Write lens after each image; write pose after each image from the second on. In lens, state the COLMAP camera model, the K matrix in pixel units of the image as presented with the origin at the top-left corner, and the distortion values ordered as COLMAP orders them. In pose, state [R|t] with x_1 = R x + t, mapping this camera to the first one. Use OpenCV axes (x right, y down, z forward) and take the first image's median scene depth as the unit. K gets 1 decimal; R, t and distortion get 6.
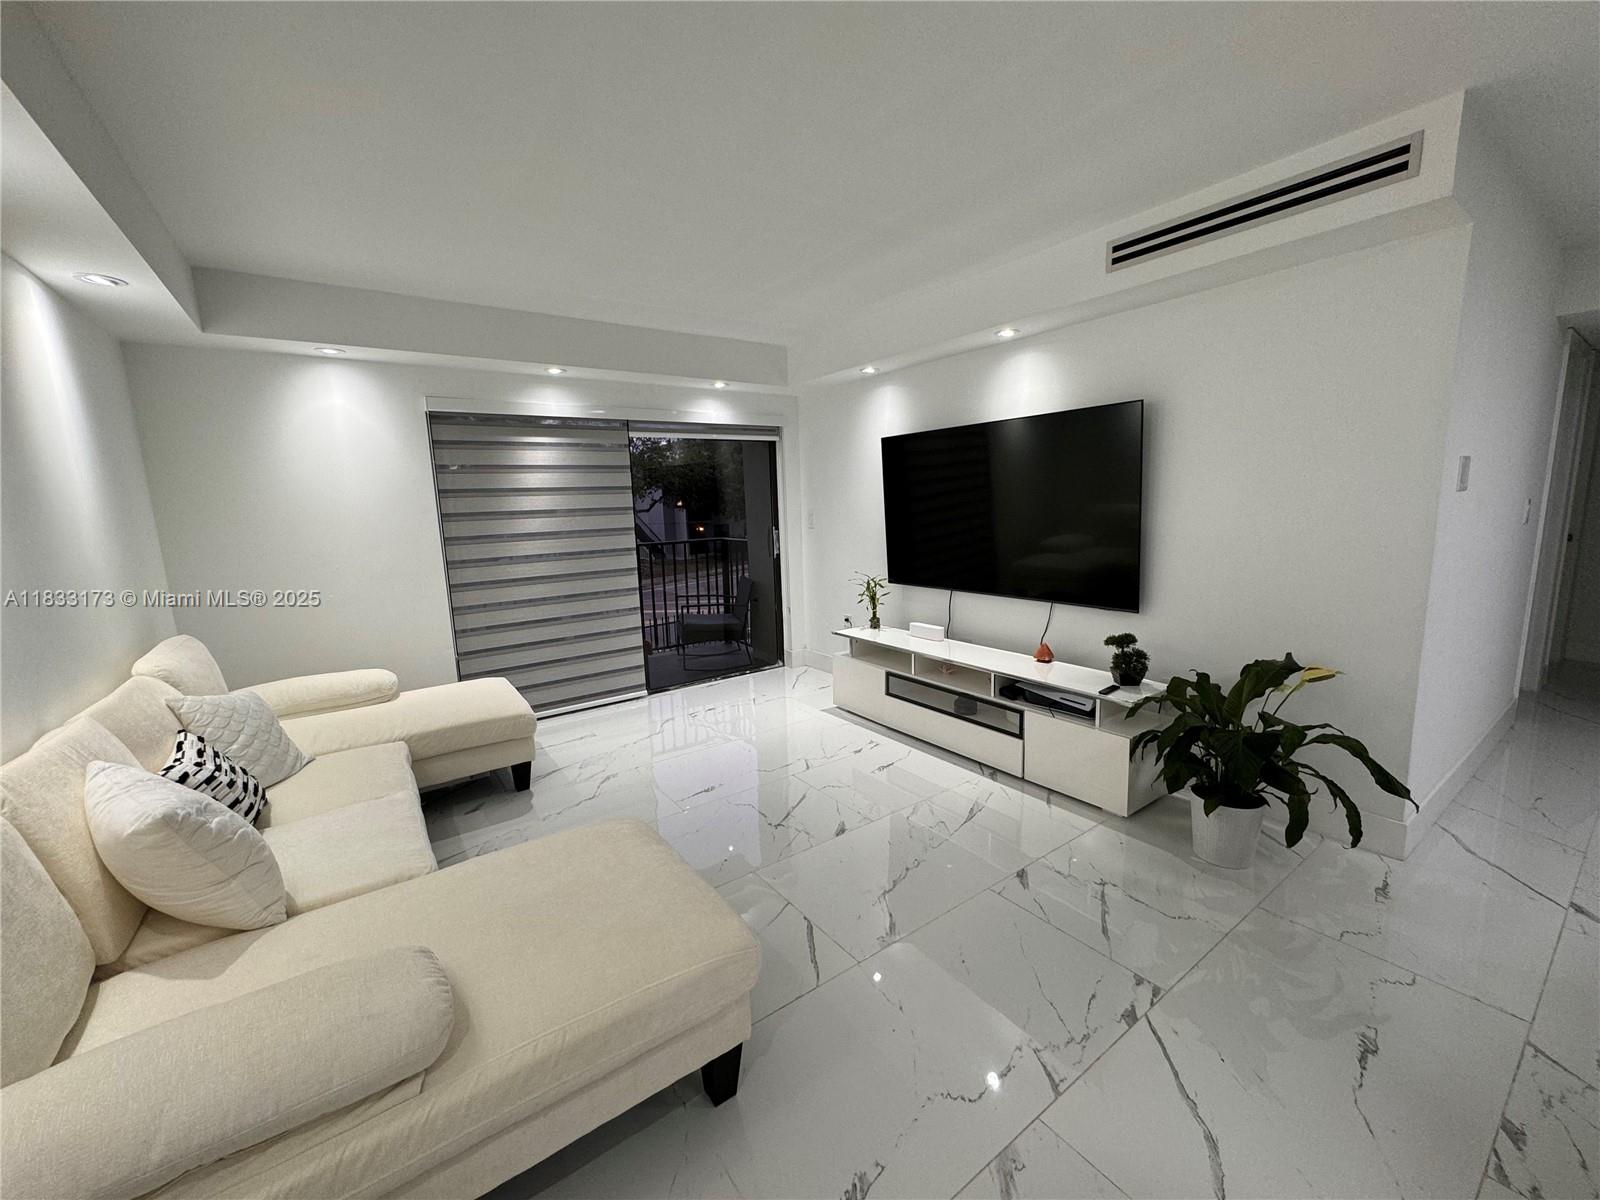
lens RADIAL K [[637.7, 0, 800.9], [0, 637.7, 600.6], [0, 0, 1]] dist [-0.003268, 0.000874]
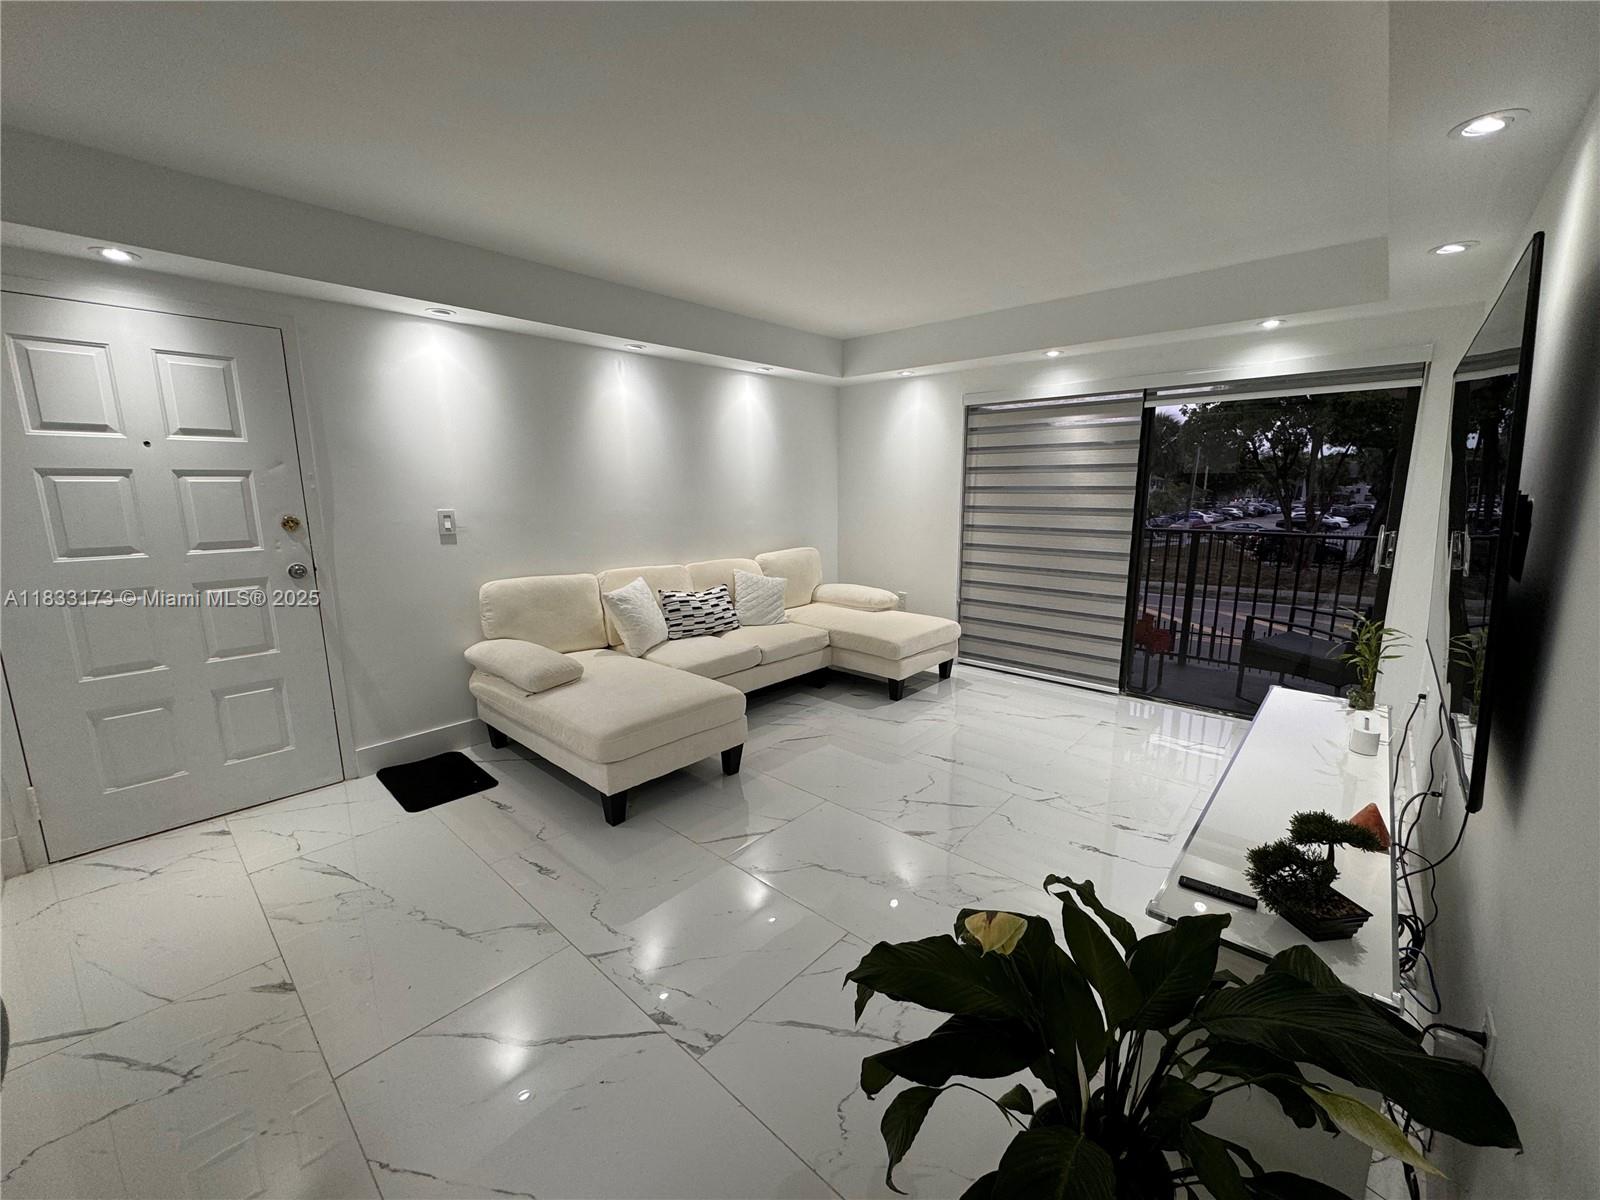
lens RADIAL K [[637.7, 0, 801.1], [0, 637.7, 600.5], [0, 0, 1]] dist [-0.003268, 0.000874]
pose [[0.212246, 0.204286, -0.955625, 0.991356], [-0.155917, 0.972457, 0.173255, -0.134279], [0.964697, 0.112226, 0.238252, 0.646032]]
